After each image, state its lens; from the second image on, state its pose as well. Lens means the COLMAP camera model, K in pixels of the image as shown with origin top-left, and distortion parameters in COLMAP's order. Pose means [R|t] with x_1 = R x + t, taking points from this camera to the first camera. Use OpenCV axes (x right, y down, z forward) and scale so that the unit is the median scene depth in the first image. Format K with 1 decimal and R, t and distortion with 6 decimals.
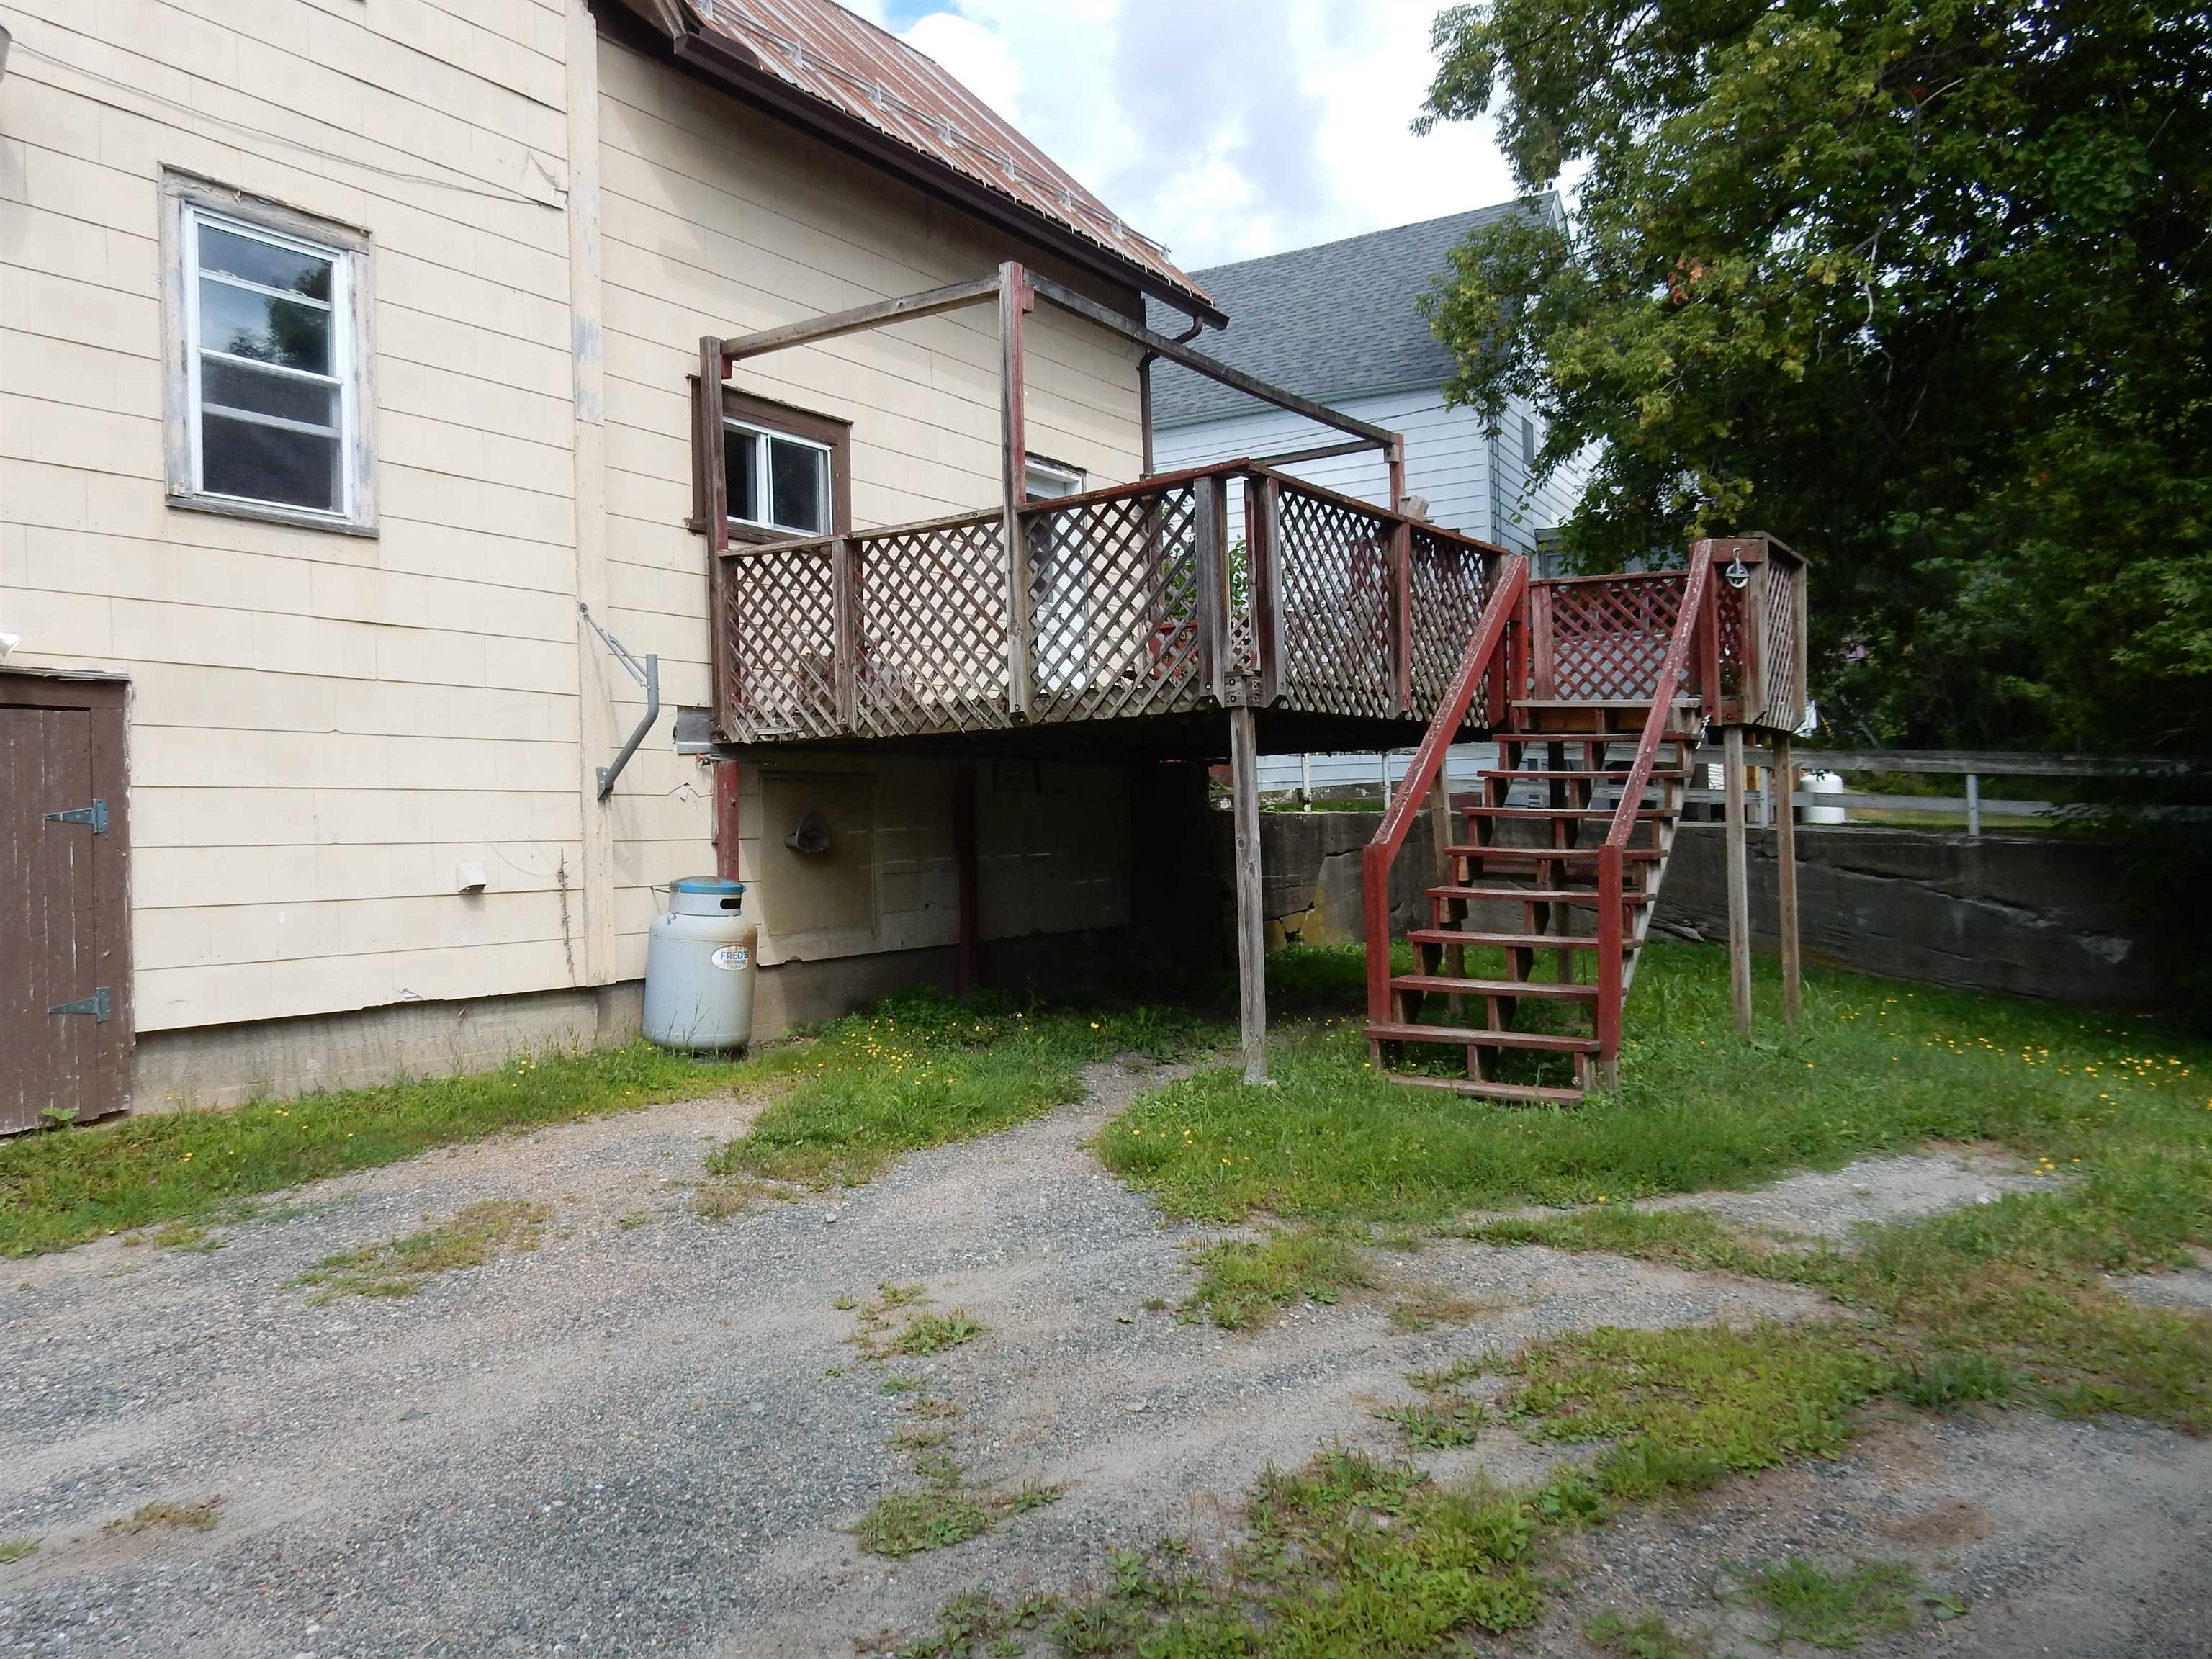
lens RADIAL K [[1643.2, 0, 1157.6], [0, 1643.2, 850.8], [0, 0, 1]] dist [-0.003802, -0.003880]
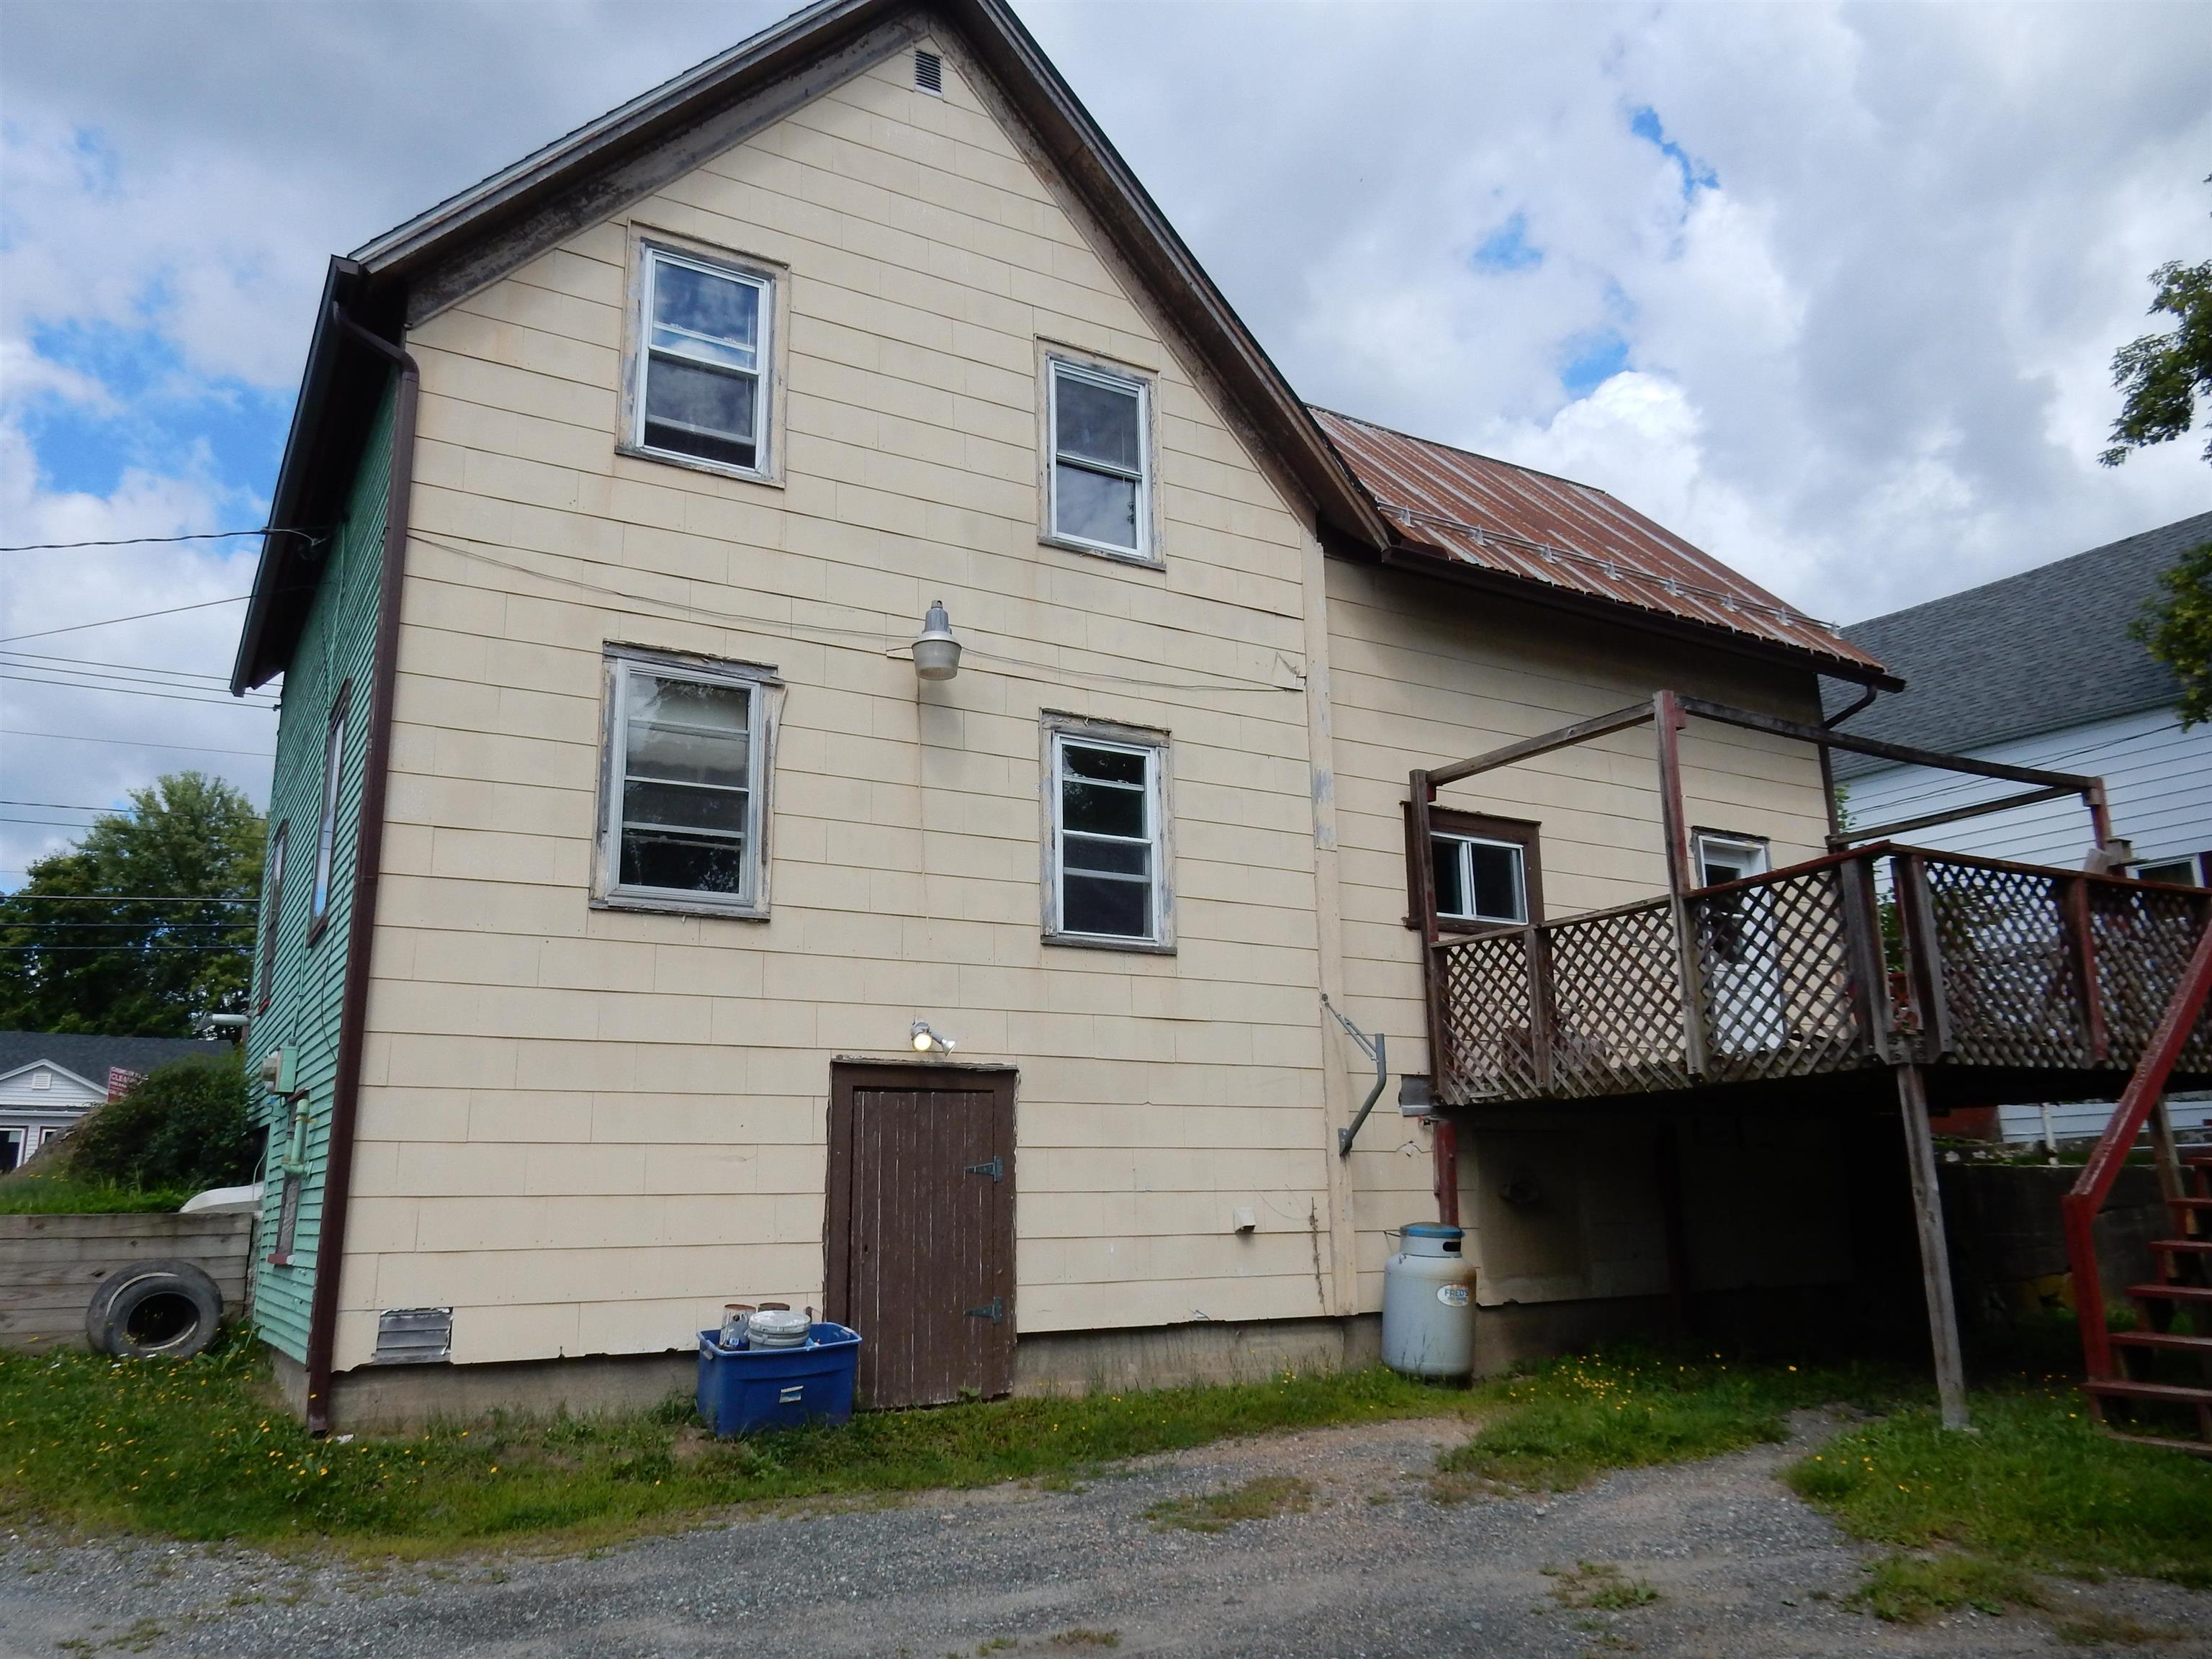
lens RADIAL K [[1643.2, 0, 1109.4], [0, 1643.2, 820.3], [0, 0, 1]] dist [-0.003802, -0.003880]
pose [[0.896409, -0.094630, -0.433009, 0.059675], [-0.008368, 0.973155, -0.229997, 0.009041], [0.443150, 0.209795, 0.871553, -0.199721]]
